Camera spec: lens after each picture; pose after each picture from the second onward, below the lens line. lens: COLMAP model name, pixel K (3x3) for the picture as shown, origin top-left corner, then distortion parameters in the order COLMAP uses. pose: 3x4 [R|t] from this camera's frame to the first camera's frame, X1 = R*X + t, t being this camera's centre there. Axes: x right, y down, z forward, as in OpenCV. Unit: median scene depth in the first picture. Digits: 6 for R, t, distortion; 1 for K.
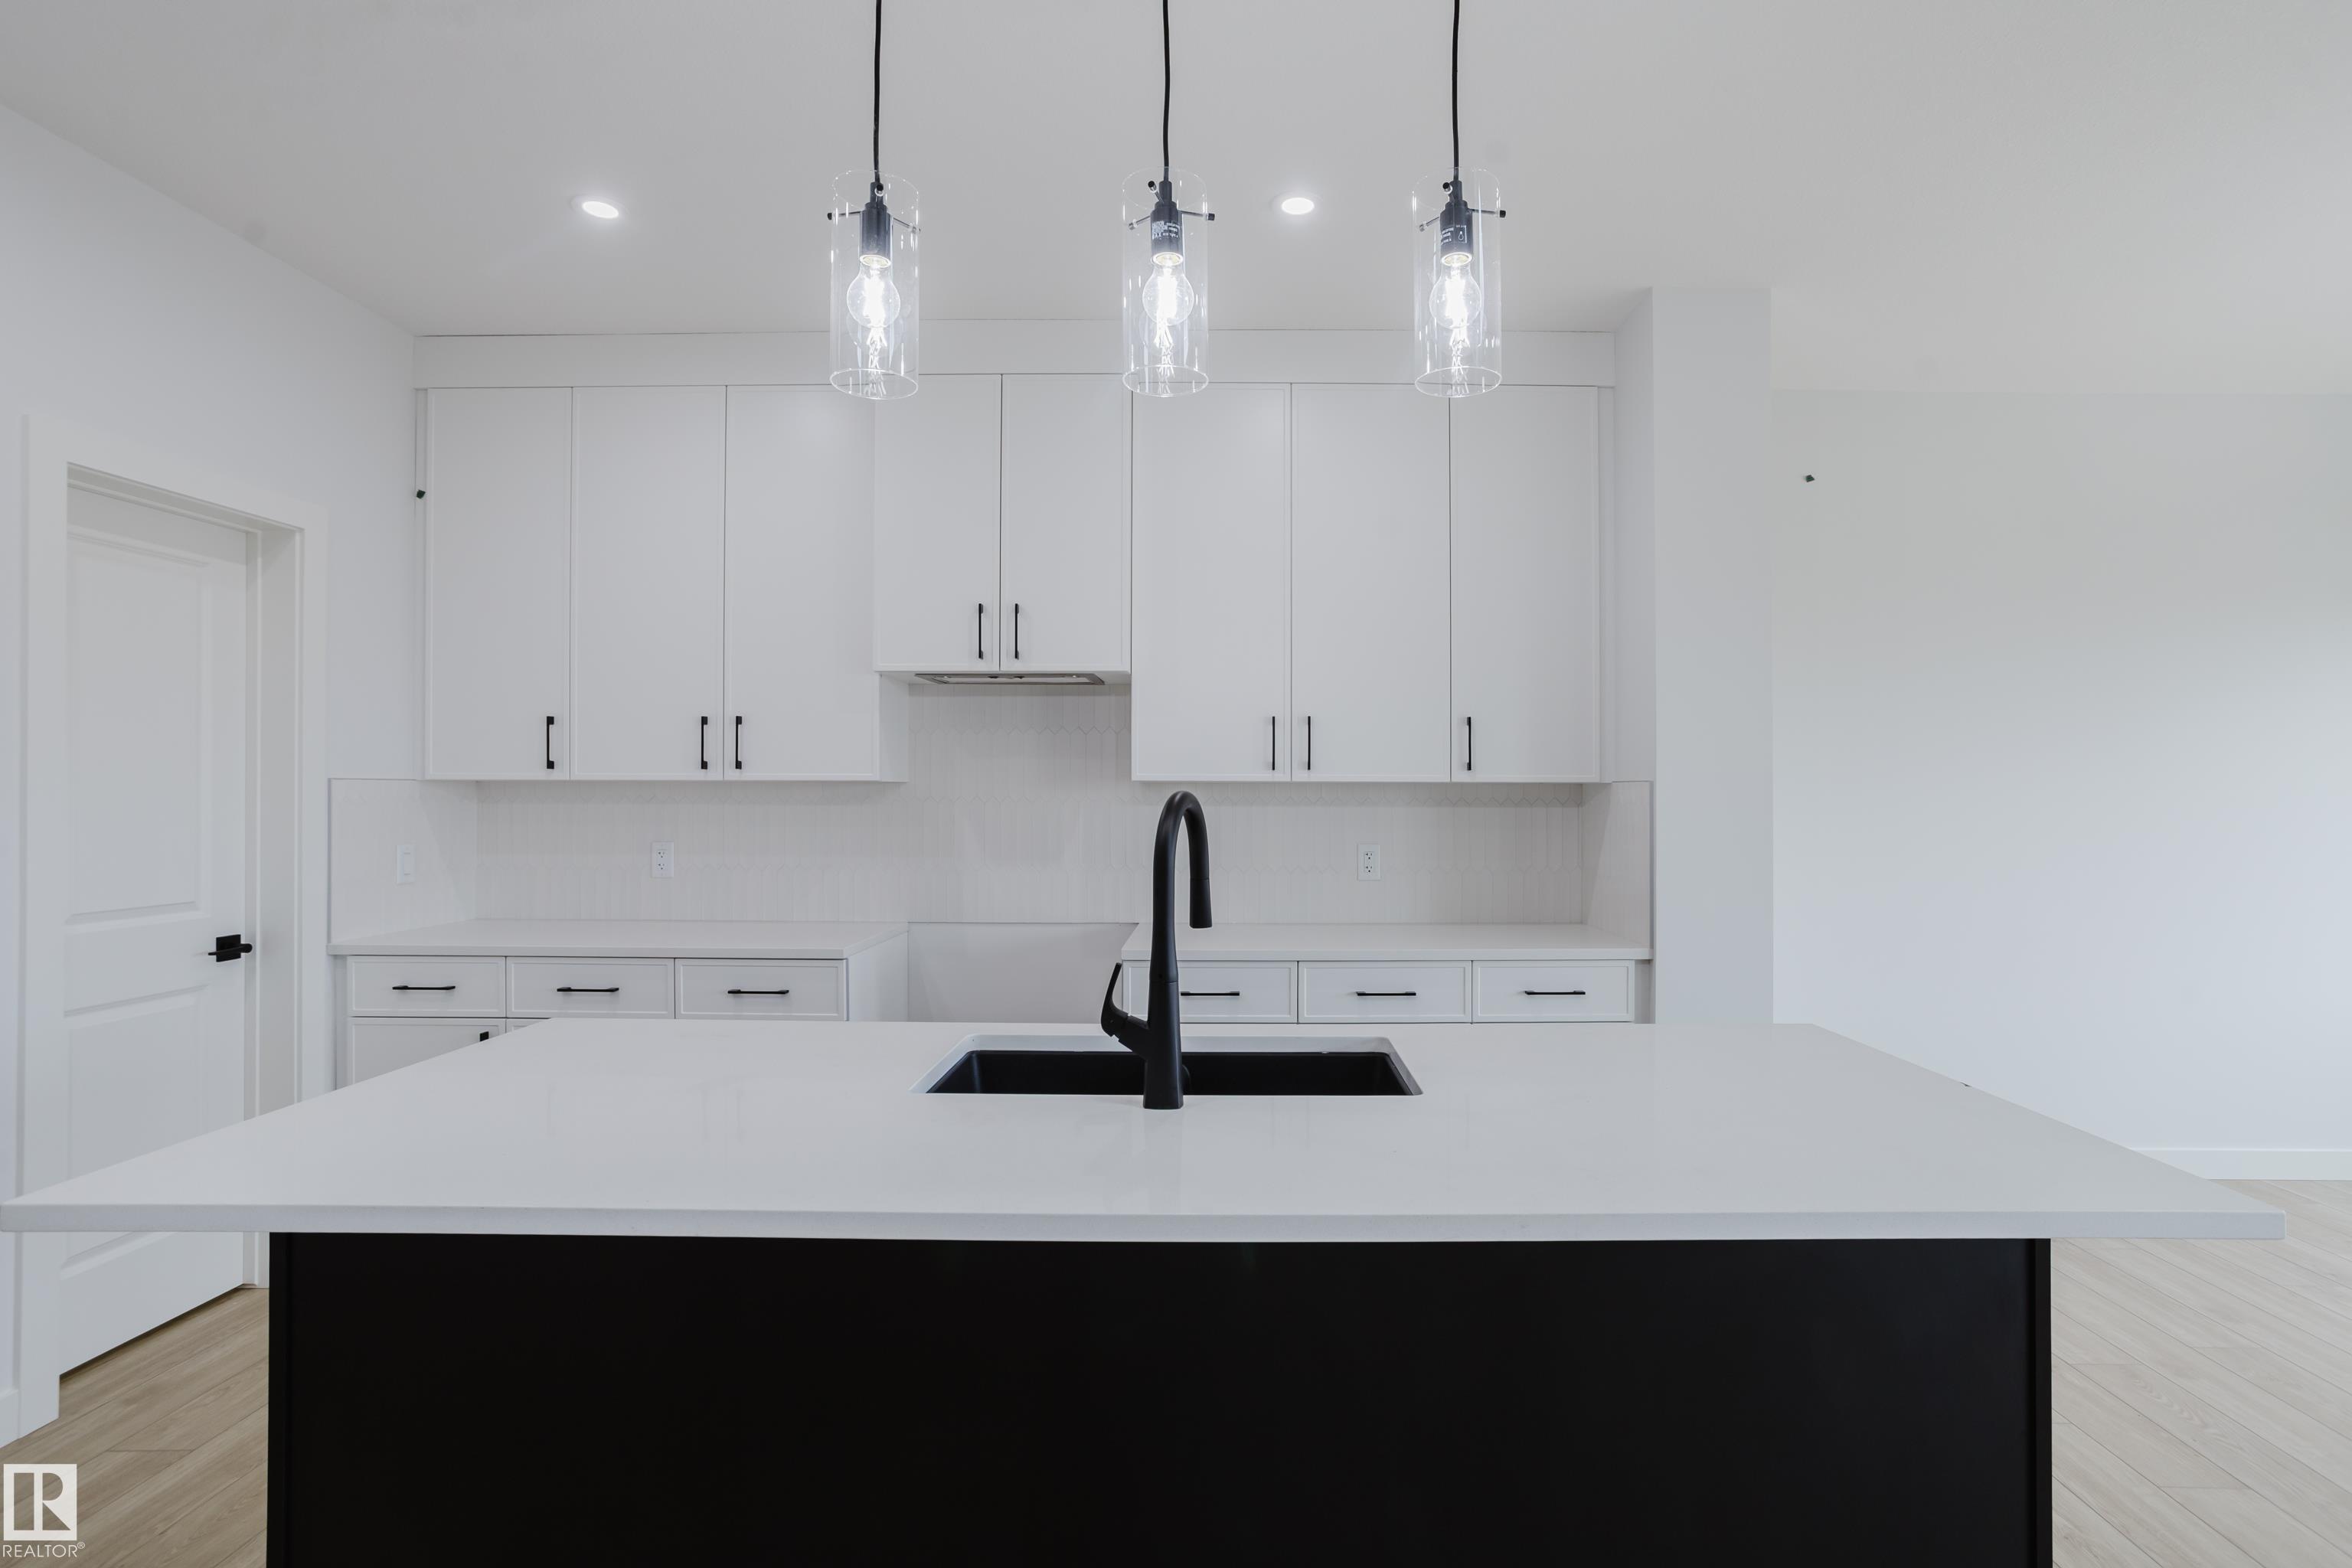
lens RADIAL K [[1141.3, 0, 1224.8], [0, 1141.3, 788.9], [0, 0, 1]] dist [-0.025912, 0.009506]
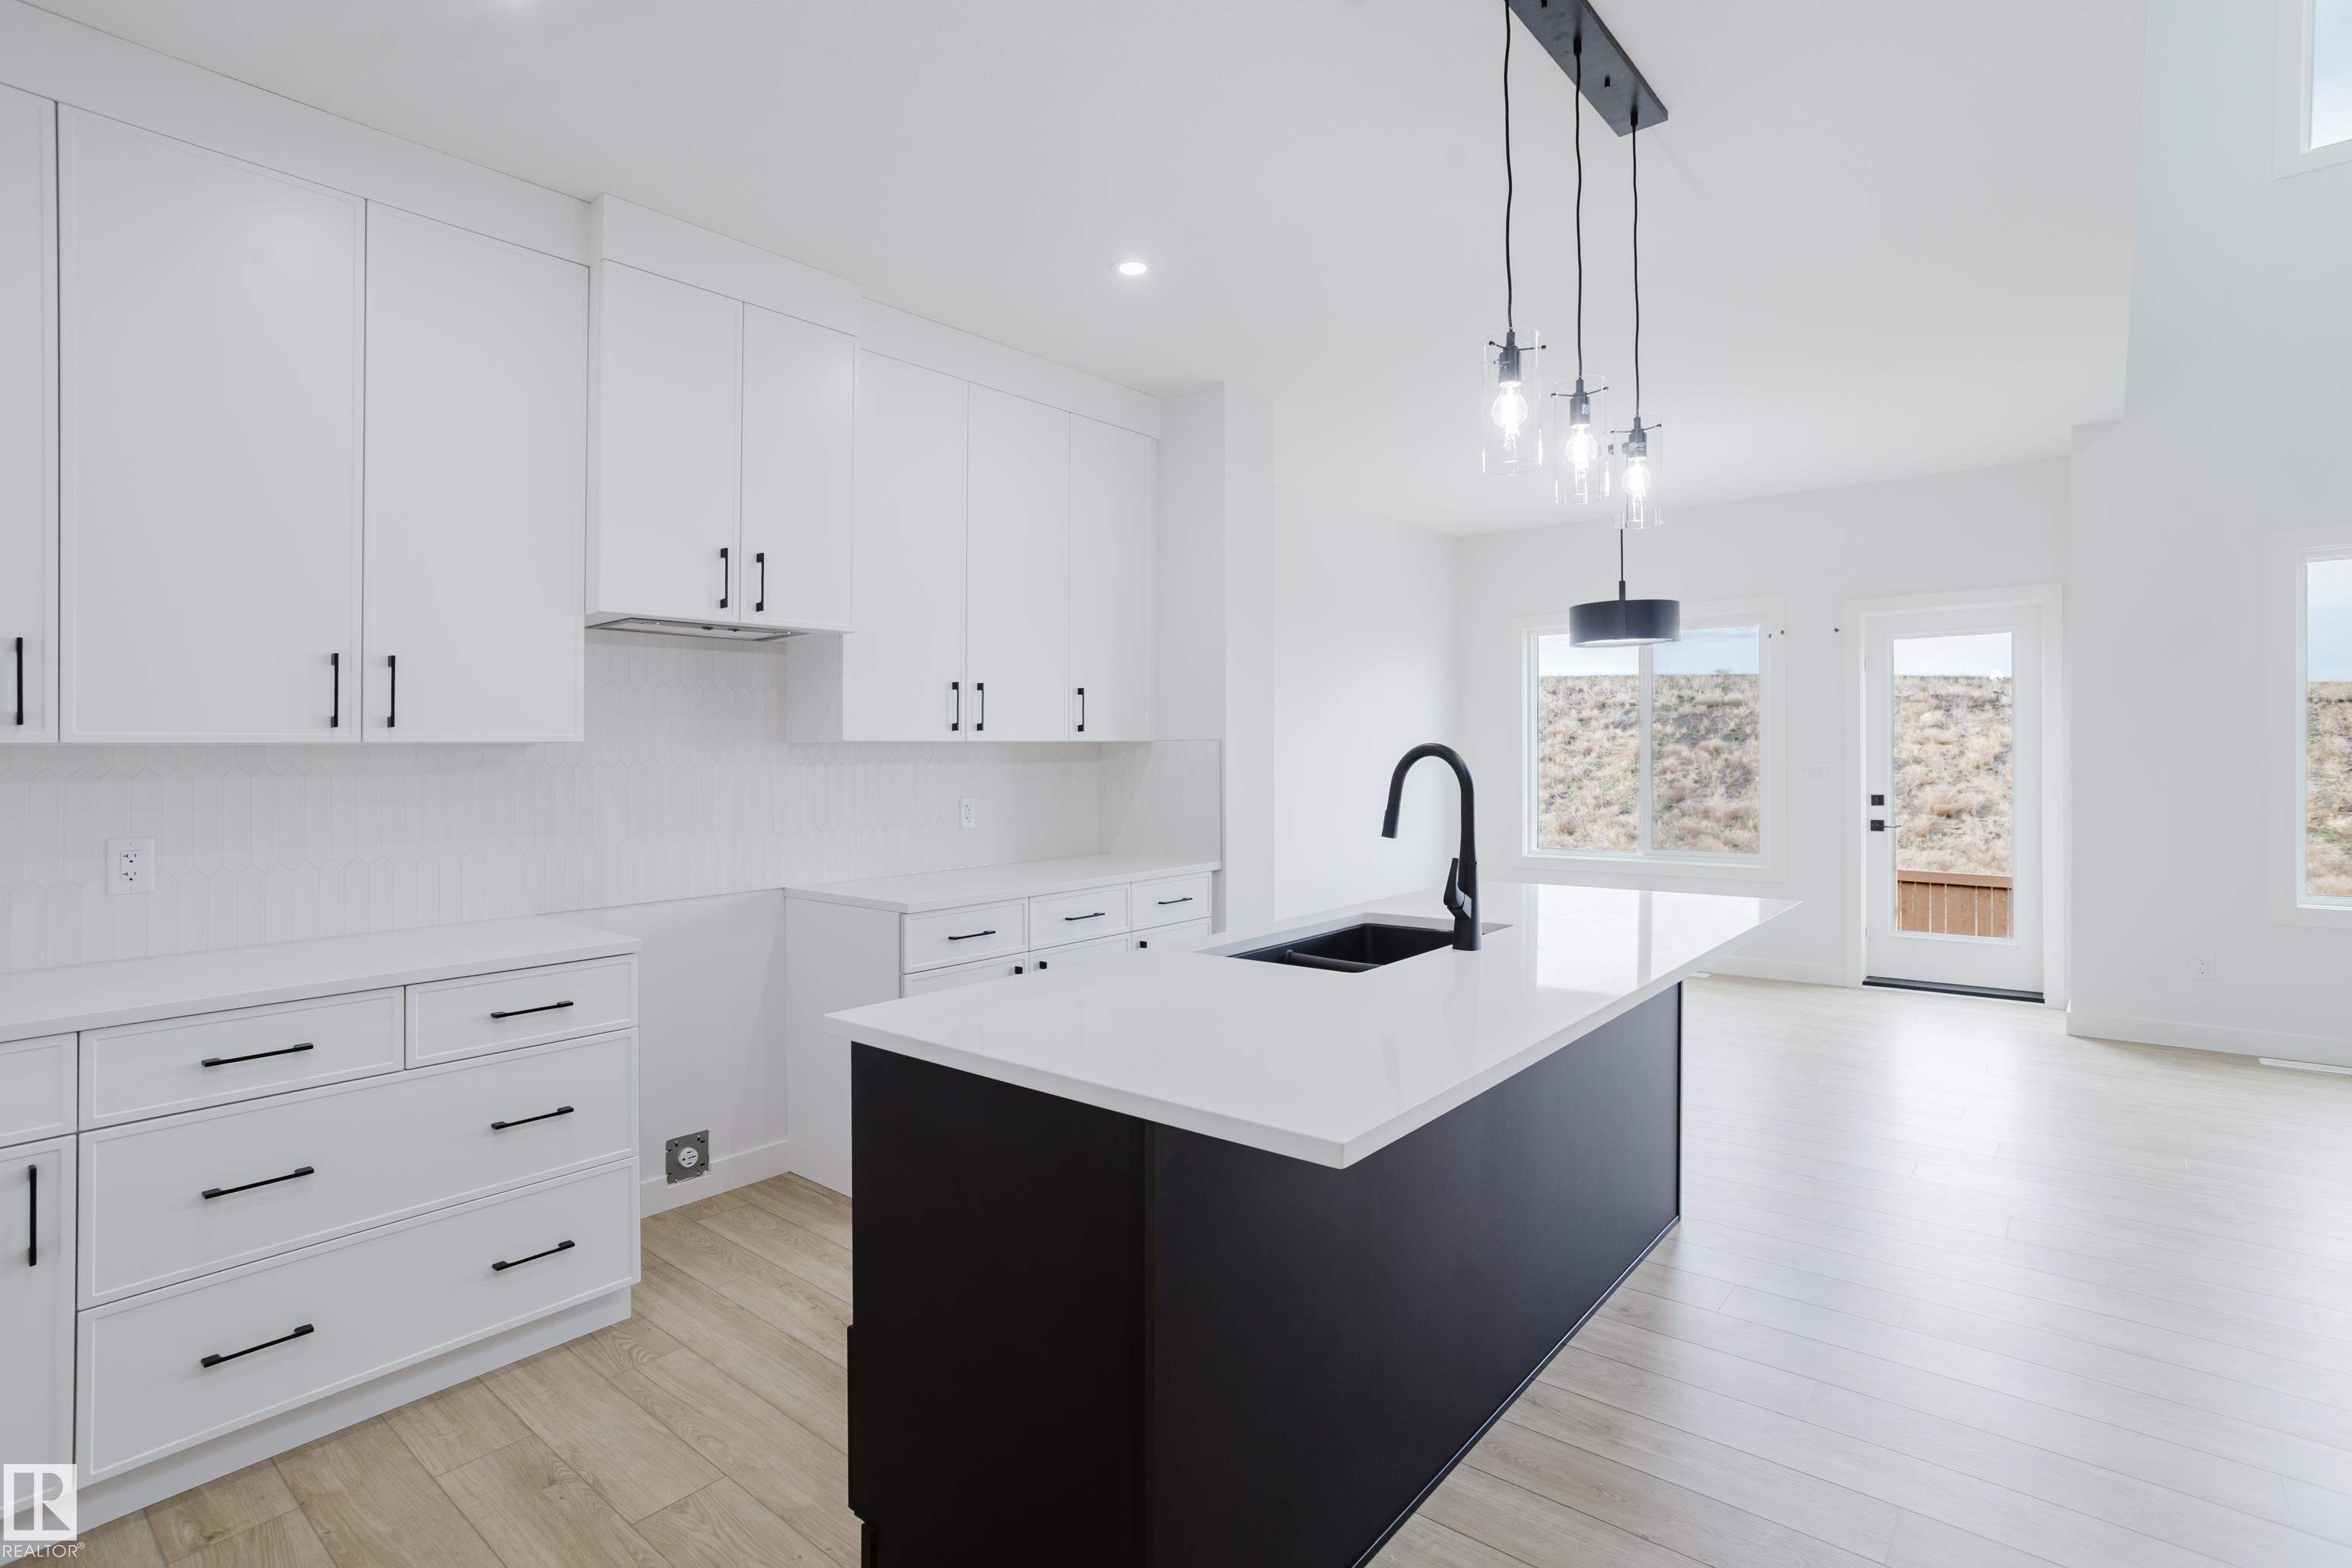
lens RADIAL K [[1141.3, 0, 1158.4], [0, 1141.3, 768.9], [0, 0, 1]] dist [-0.025912, 0.009506]
pose [[0.638104, -0.020994, 0.769664, -0.677551], [0.007872, 0.999754, 0.020743, -0.001972], [-0.769910, -0.007177, 0.638112, 0.151097]]
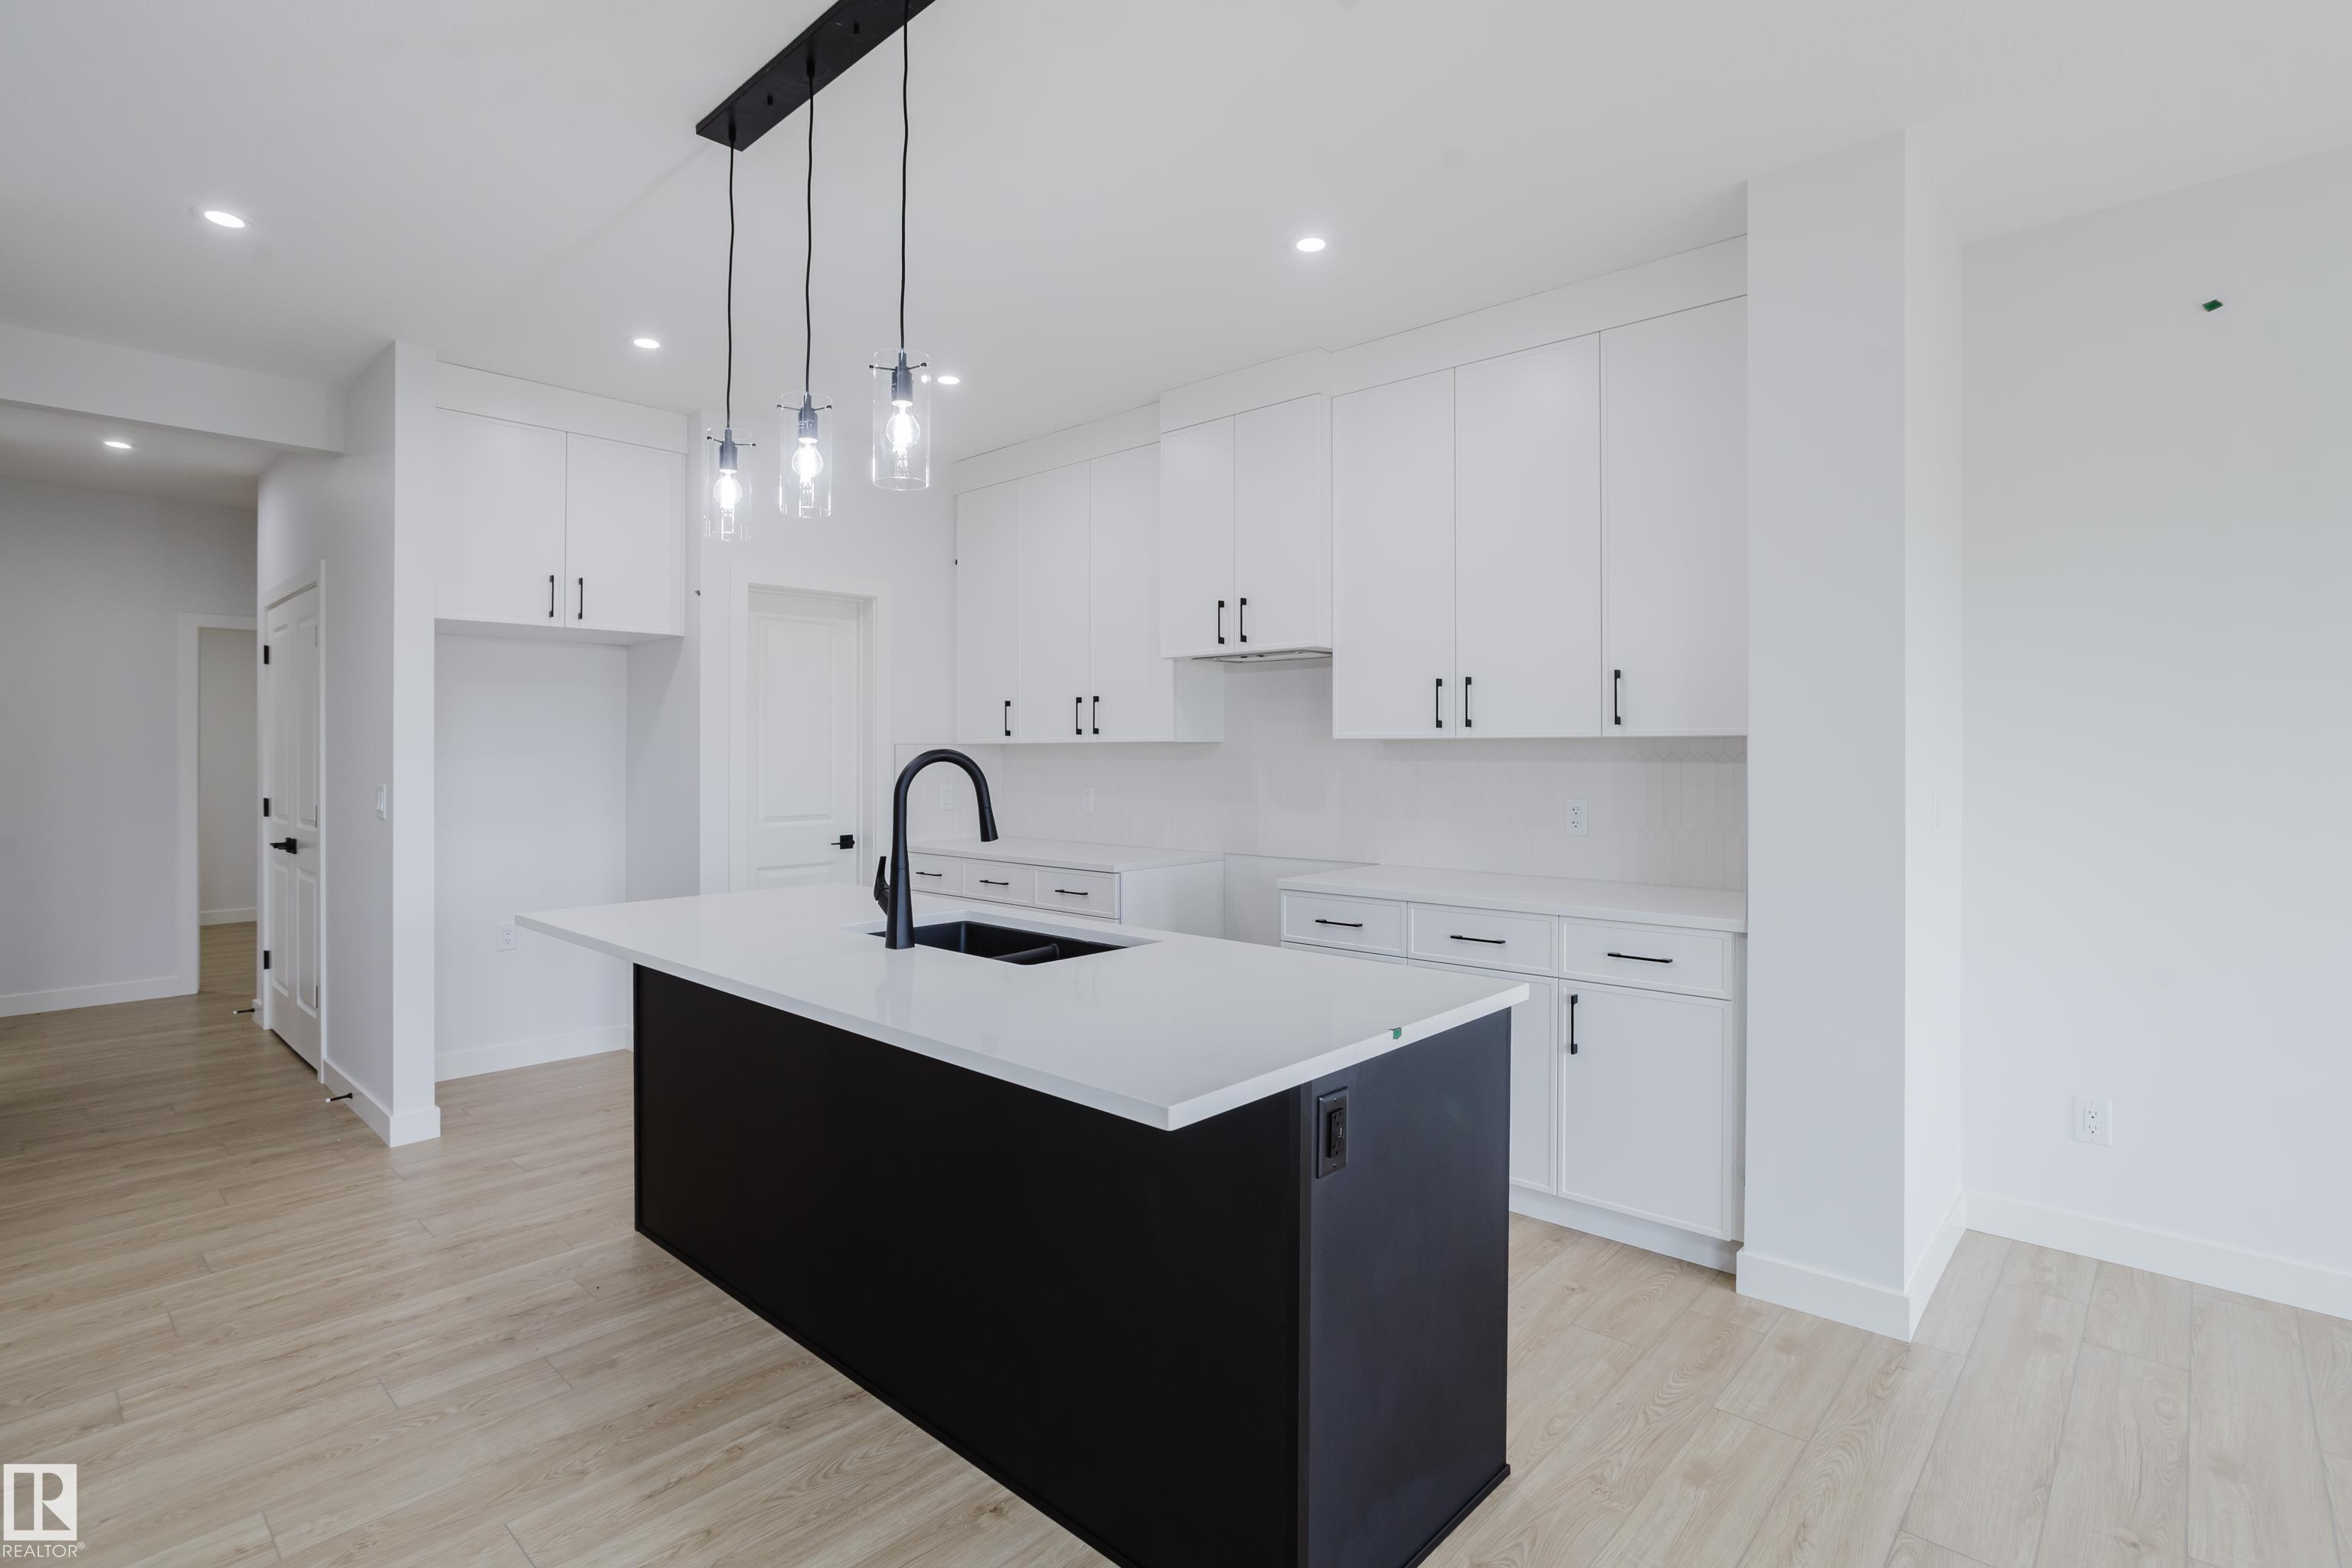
lens RADIAL K [[1141.3, 0, 1183.4], [0, 1141.3, 749.3], [0, 0, 1]] dist [-0.025912, 0.009506]
pose [[0.739316, -0.005906, -0.673332, 0.589727], [0.008824, 0.999961, 0.000917, 0.000487], [0.673301, -0.006619, 0.739339, 0.037124]]
